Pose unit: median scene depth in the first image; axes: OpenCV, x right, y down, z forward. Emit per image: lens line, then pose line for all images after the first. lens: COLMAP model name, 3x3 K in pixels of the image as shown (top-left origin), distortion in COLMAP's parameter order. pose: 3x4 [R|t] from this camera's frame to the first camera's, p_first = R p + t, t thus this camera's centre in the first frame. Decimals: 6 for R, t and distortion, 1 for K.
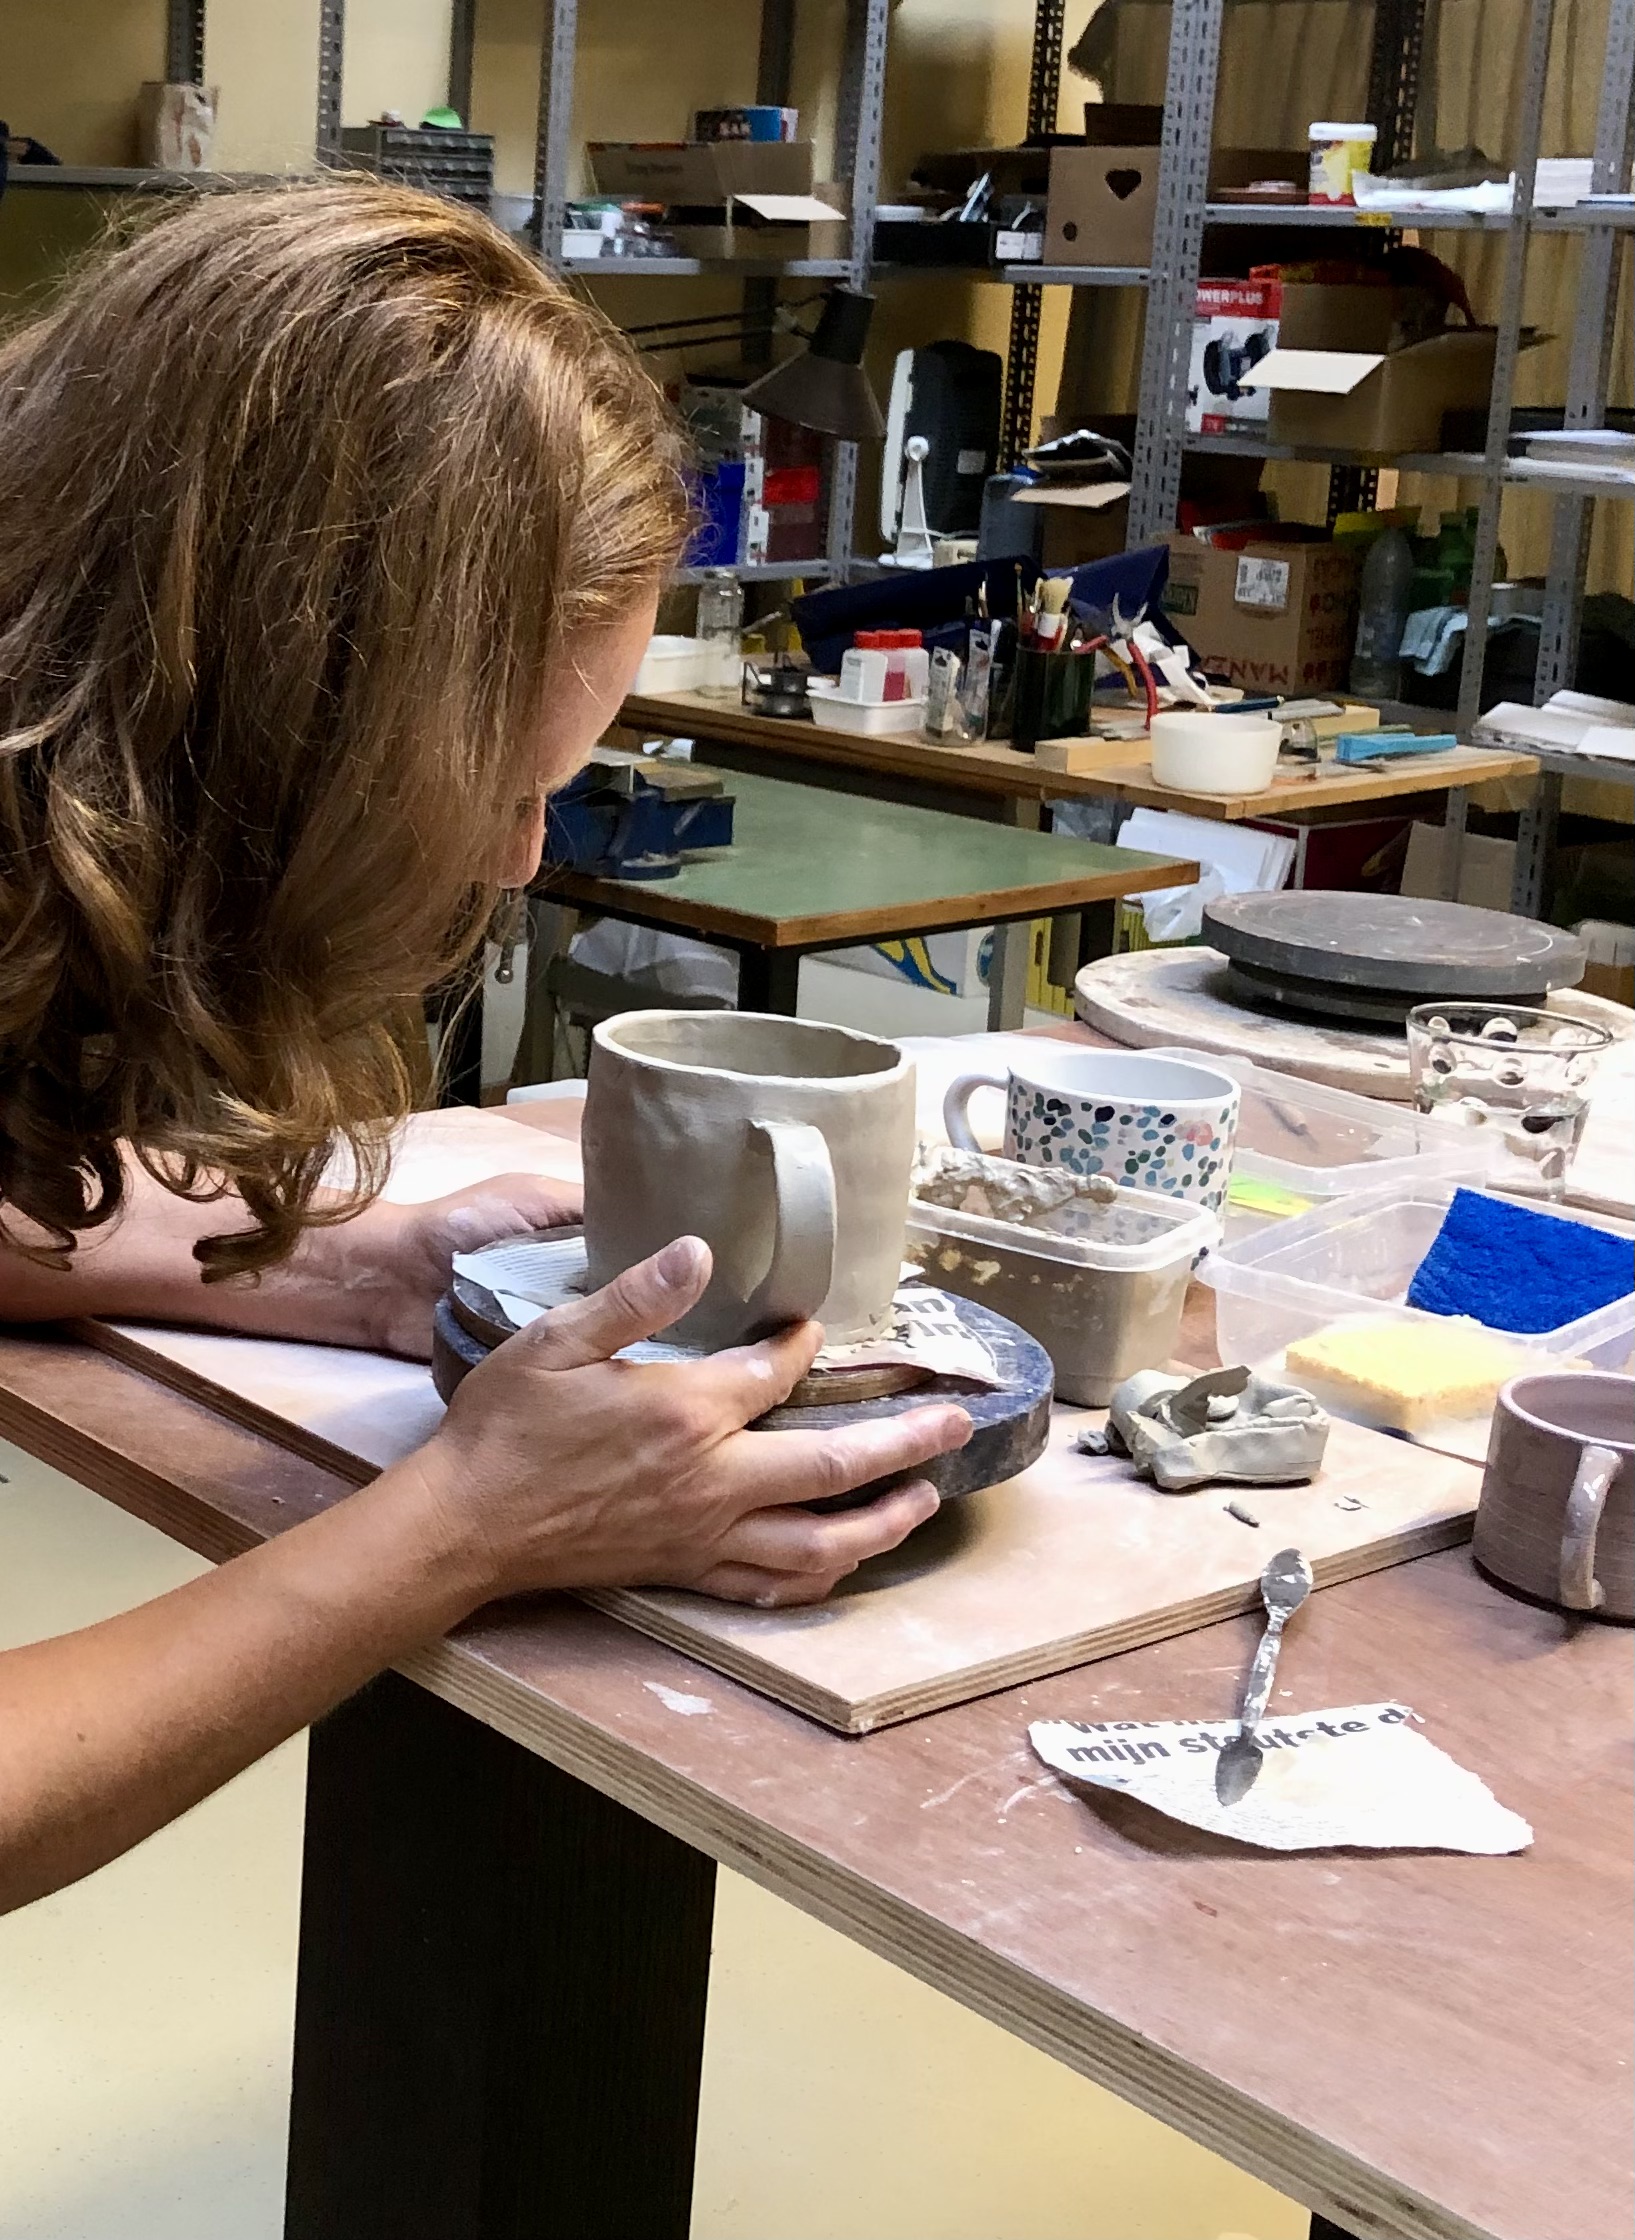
lens RADIAL K [[3513.8, 0, 817.7], [0, 3513.8, 1120.2], [0, 0, 1]] dist [0.005744, 0.000000]
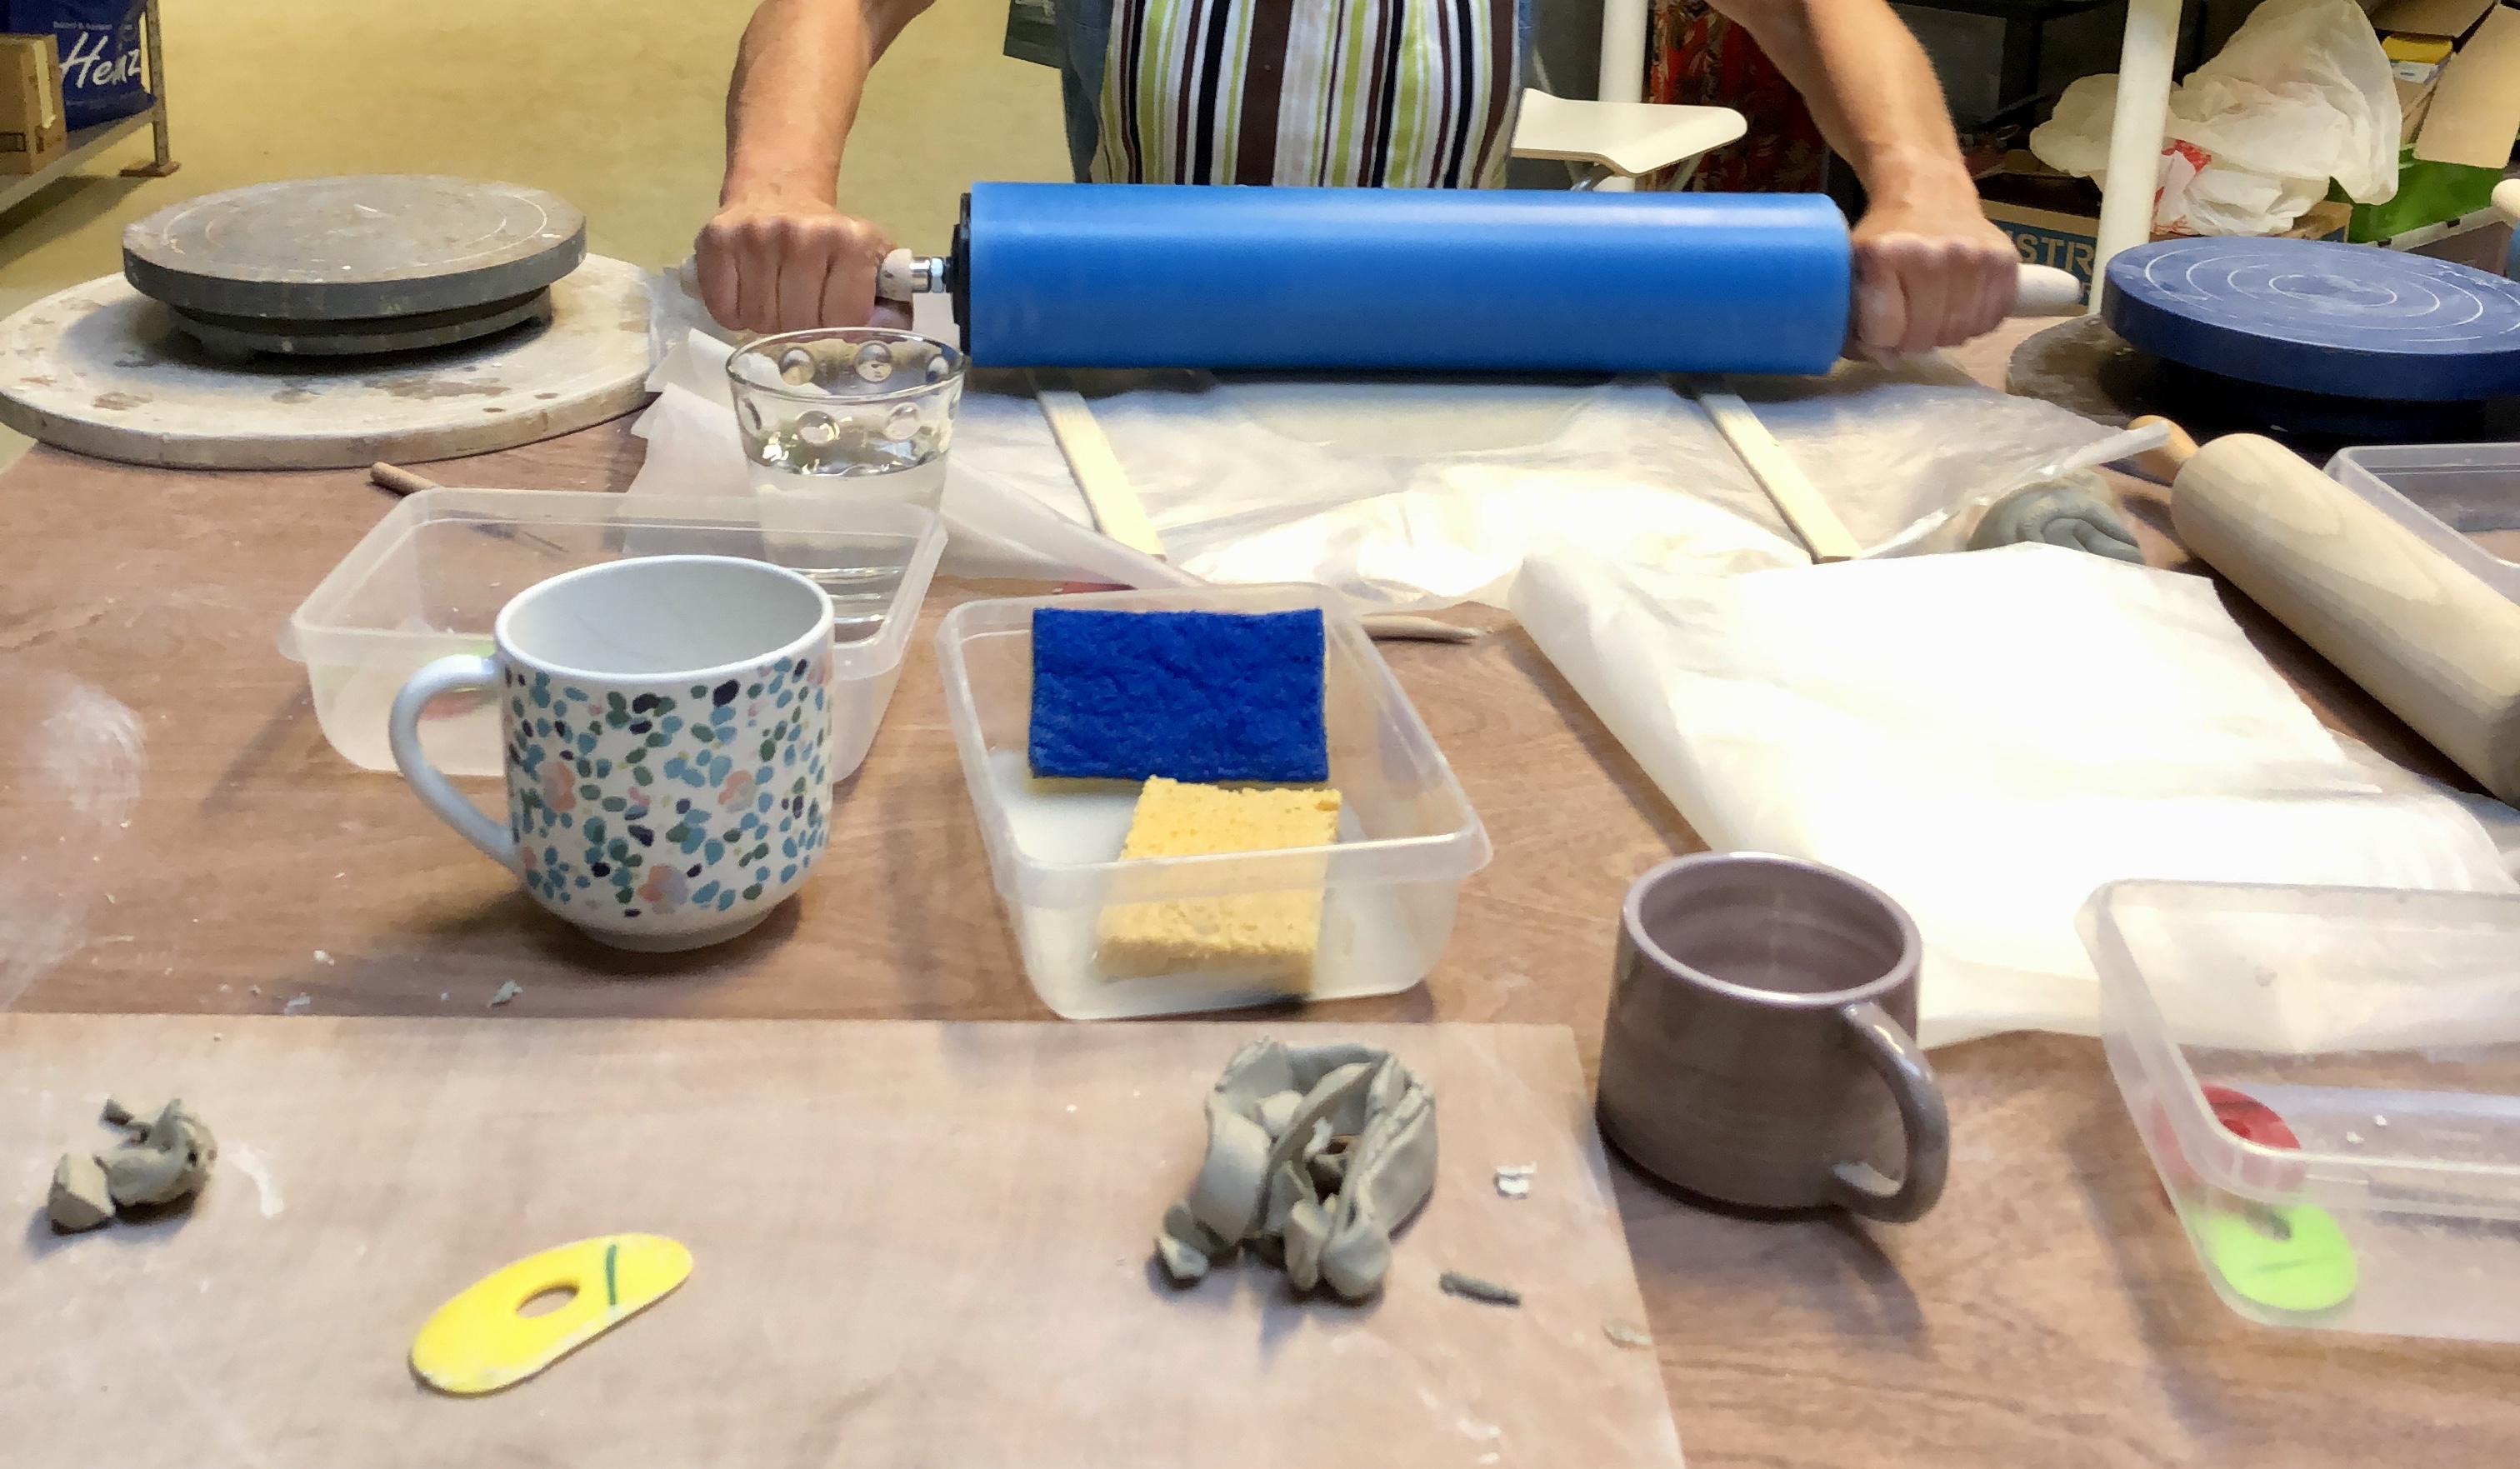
lens RADIAL K [[2409.4, 0, 1259.8], [0, 2409.4, 734.1], [0, 0, 1]] dist [0.008081, 0.000000]
pose [[0.686579, -0.342453, 0.641354, -0.139257], [0.178343, 0.934501, 0.308062, -0.114313], [-0.704843, -0.097128, 0.702683, 0.612329]]
